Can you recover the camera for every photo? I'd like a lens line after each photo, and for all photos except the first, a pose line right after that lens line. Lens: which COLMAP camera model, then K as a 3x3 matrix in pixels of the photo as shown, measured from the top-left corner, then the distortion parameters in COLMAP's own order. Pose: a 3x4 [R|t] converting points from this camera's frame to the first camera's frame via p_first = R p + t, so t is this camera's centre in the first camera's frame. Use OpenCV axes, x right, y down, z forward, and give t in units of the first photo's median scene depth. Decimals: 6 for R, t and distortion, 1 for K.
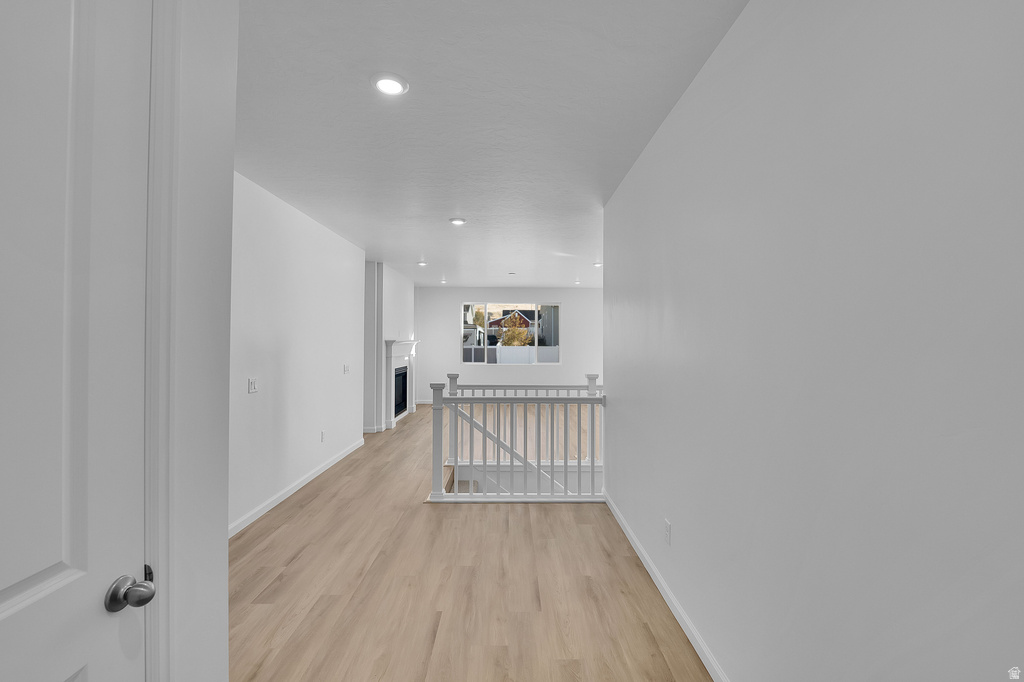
lens RADIAL K [[426.0, 0, 507.4], [0, 426.0, 341.7], [0, 0, 1]] dist [-0.005999, -0.000486]
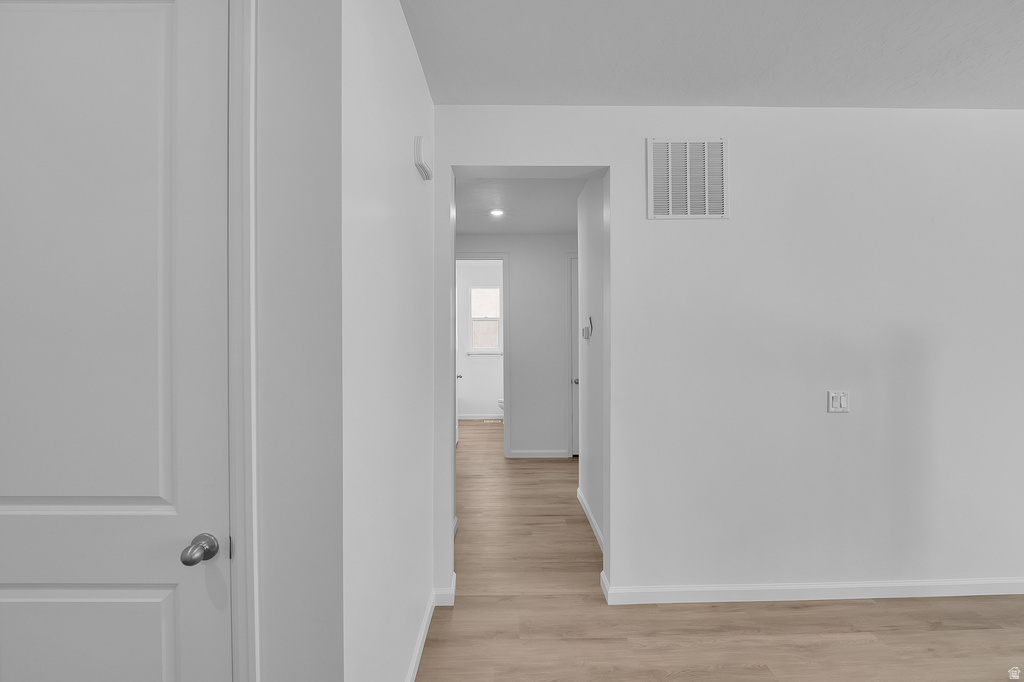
lens RADIAL K [[426.0, 0, 507.4], [0, 426.0, 341.7], [0, 0, 1]] dist [-0.005999, -0.000486]
pose [[0.022964, 0.000414, -0.999736, 0.077020], [0.003555, 0.999994, 0.000496, 0.003370], [0.999730, -0.003565, 0.022962, 0.455861]]
